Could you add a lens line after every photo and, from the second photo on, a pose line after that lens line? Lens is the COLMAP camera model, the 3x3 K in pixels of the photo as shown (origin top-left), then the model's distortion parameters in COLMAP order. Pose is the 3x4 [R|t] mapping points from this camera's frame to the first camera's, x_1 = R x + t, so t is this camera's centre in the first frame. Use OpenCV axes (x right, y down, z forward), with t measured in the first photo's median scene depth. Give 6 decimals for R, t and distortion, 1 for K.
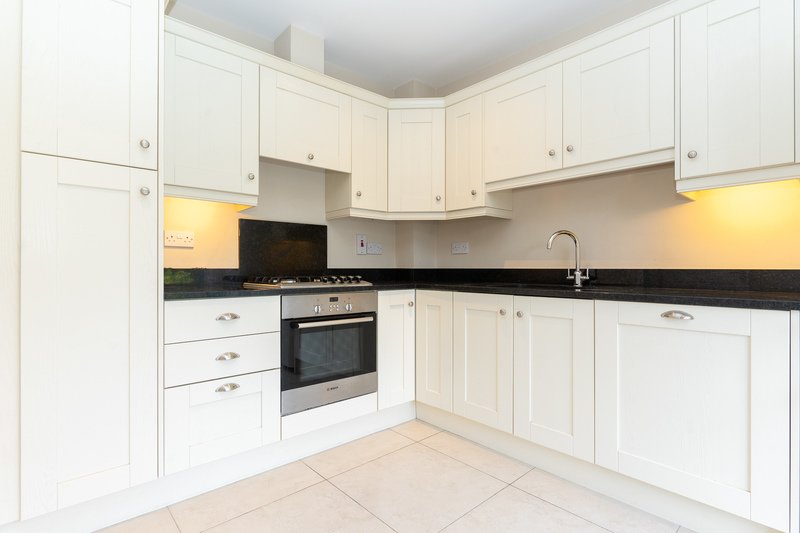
lens RADIAL K [[395.1, 0, 400.0], [0, 395.1, 266.5], [0, 0, 1]] dist [0.002085, 0.000150]
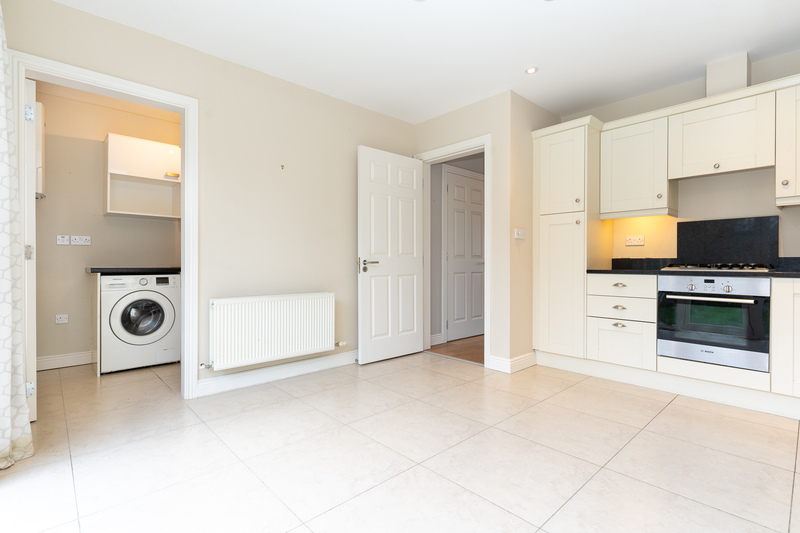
lens RADIAL K [[383.3, 0, 400.0], [0, 383.3, 266.5], [0, 0, 1]] dist [0.000850, 0.000240]
pose [[0.007319, 0.007611, -0.999944, 1.043052], [0.001440, 0.999970, 0.007621, 0.025726], [0.999972, -0.001496, 0.007308, 0.007766]]
